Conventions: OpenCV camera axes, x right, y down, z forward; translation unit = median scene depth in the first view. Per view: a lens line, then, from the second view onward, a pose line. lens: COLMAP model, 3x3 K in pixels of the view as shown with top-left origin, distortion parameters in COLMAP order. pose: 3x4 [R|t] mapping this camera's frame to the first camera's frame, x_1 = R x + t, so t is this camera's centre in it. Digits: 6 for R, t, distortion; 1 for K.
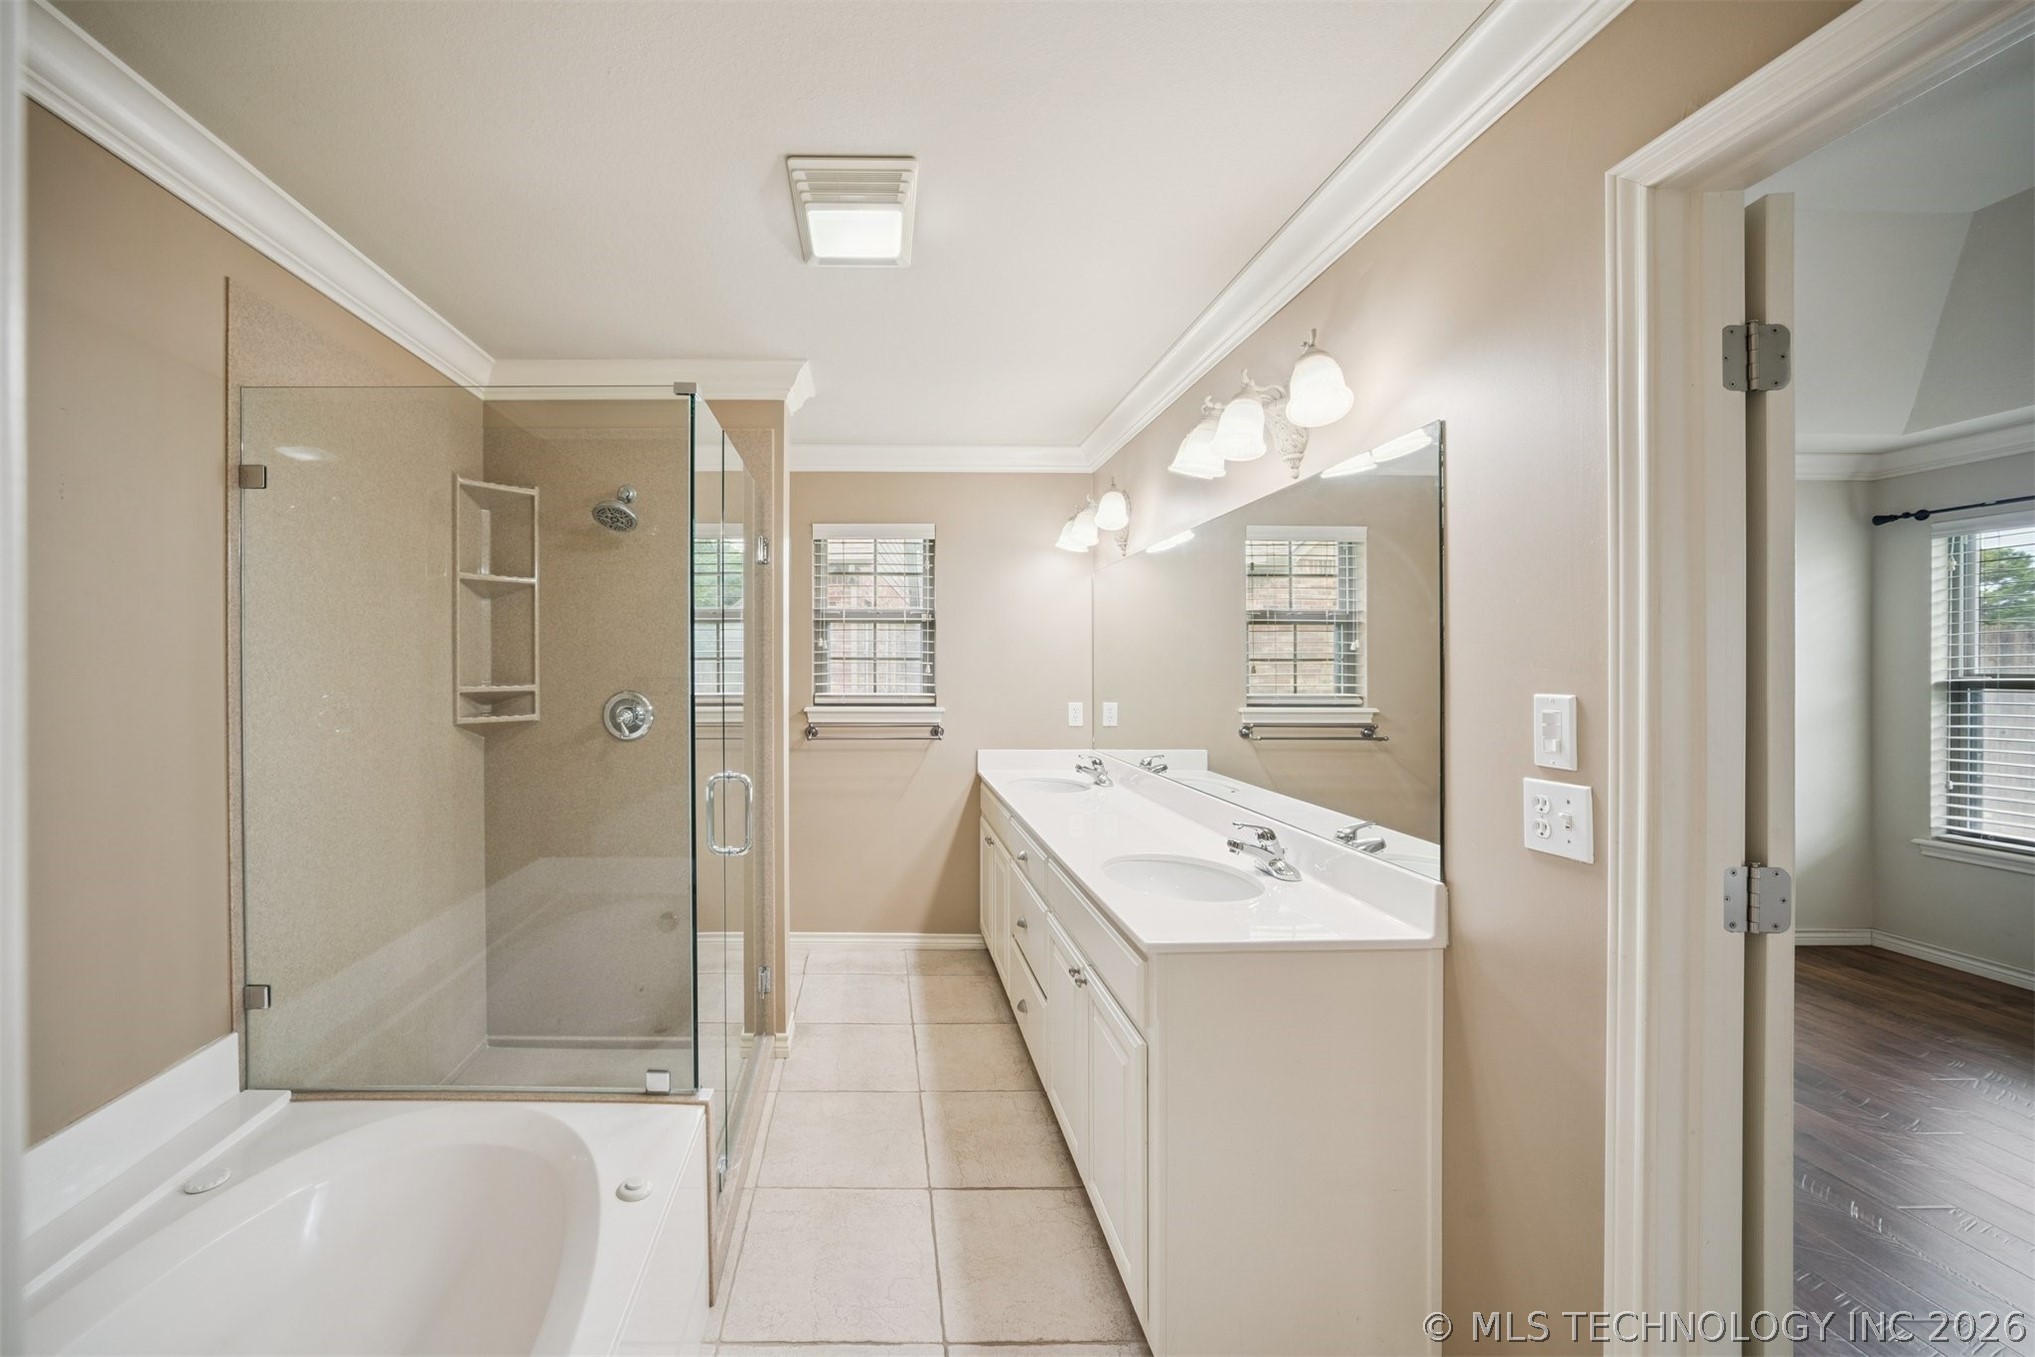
lens RADIAL K [[699.1, 0, 1005.1], [0, 699.1, 669.8], [0, 0, 1]] dist [-0.019288, -0.000102]
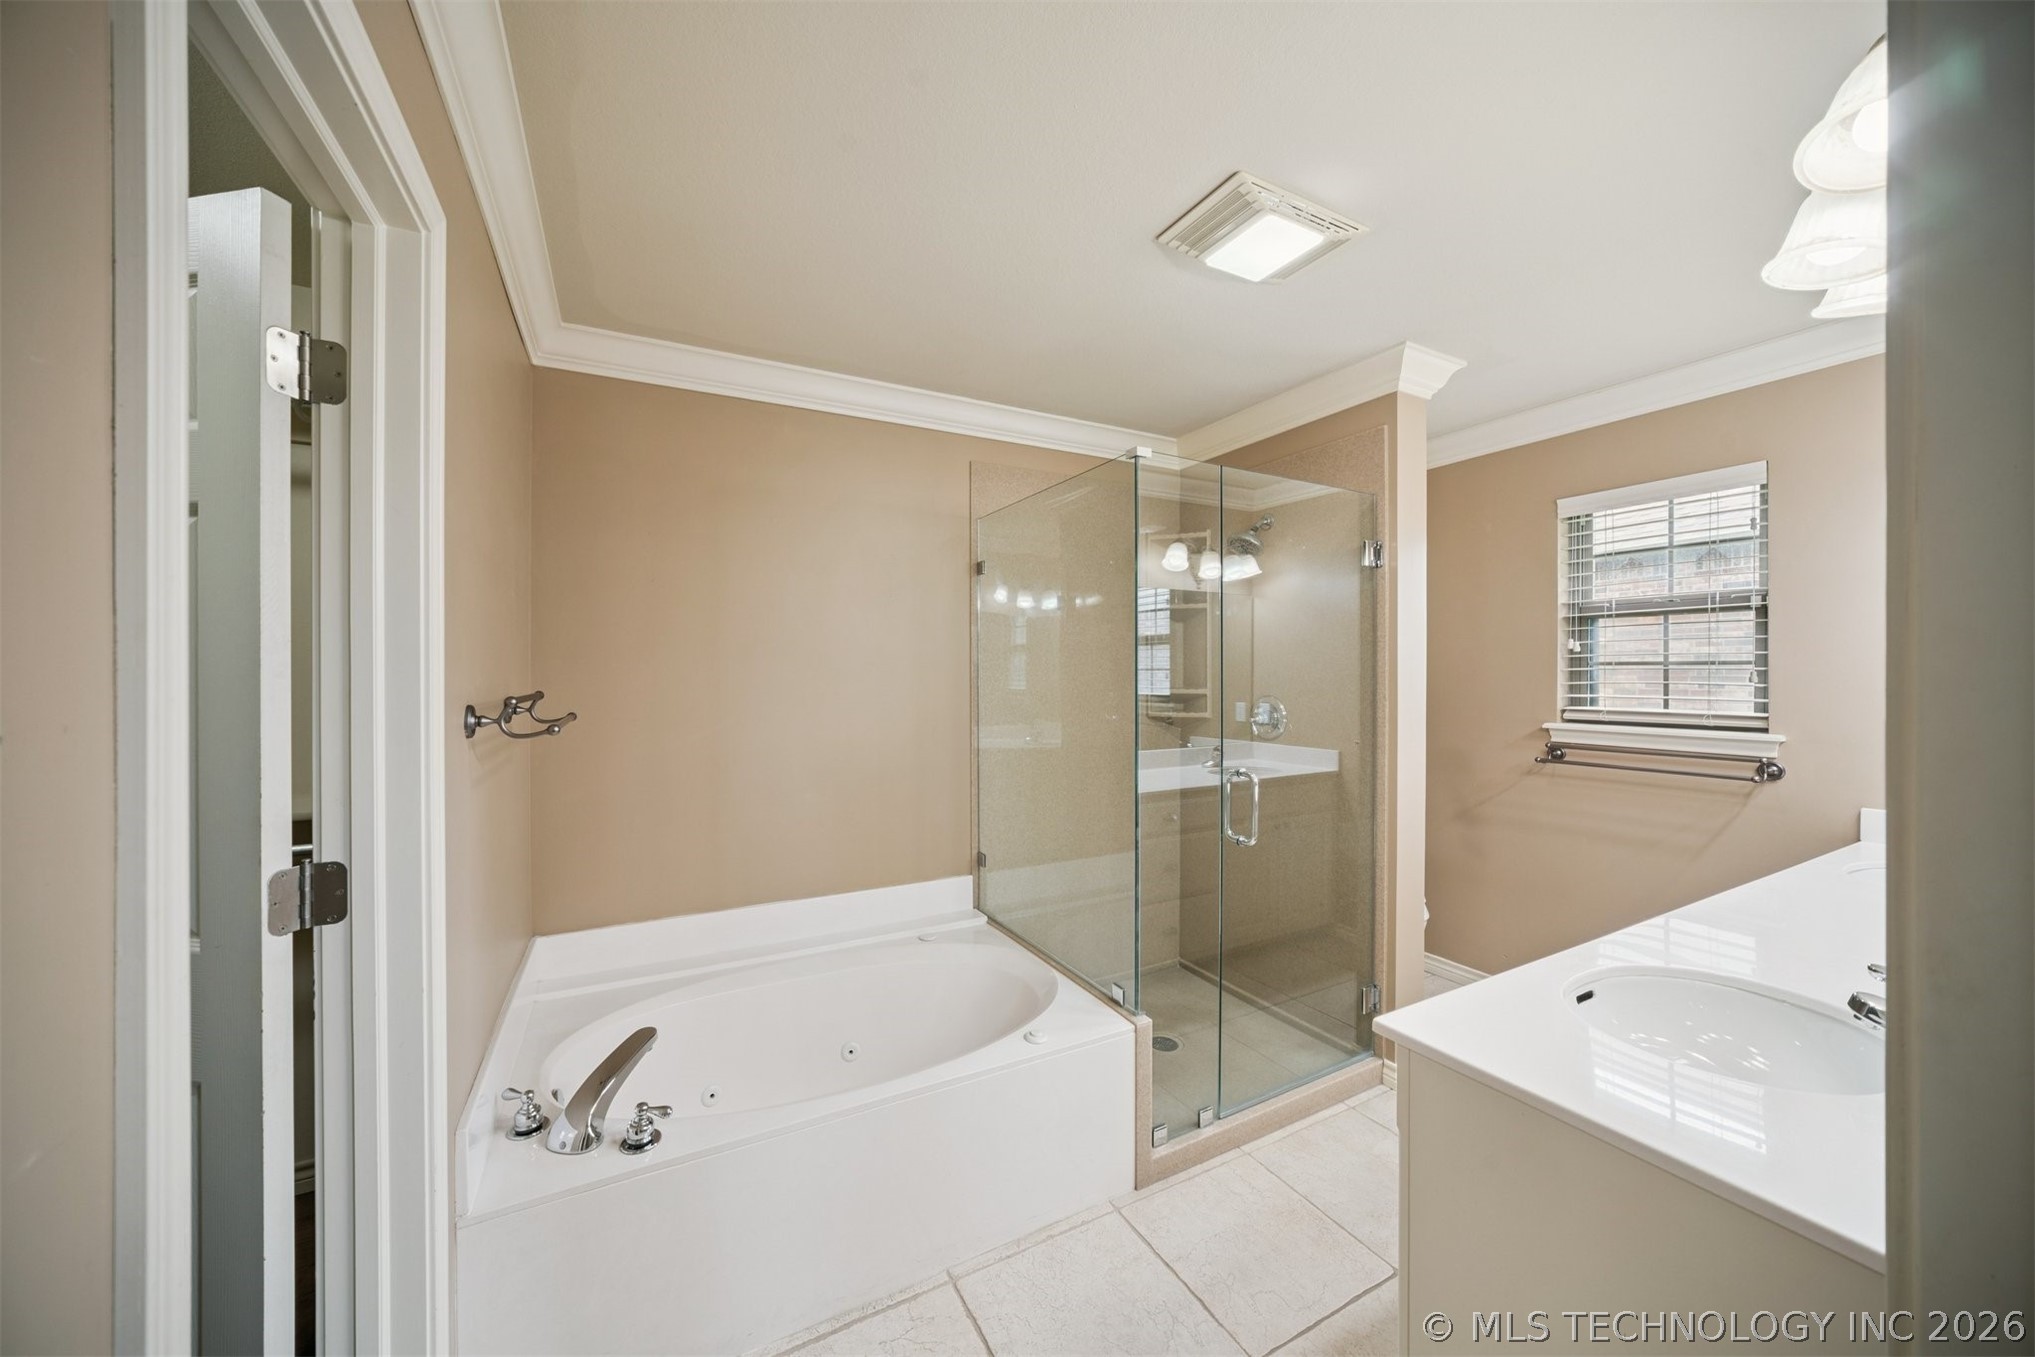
lens RADIAL K [[699.1, 0, 1005.1], [0, 699.1, 669.8], [0, 0, 1]] dist [-0.019288, -0.000102]
pose [[0.468069, -0.006463, -0.883668, 0.137128], [-0.002817, 0.999957, -0.008806, -0.000365], [0.883688, 0.006611, 0.468031, 0.047771]]
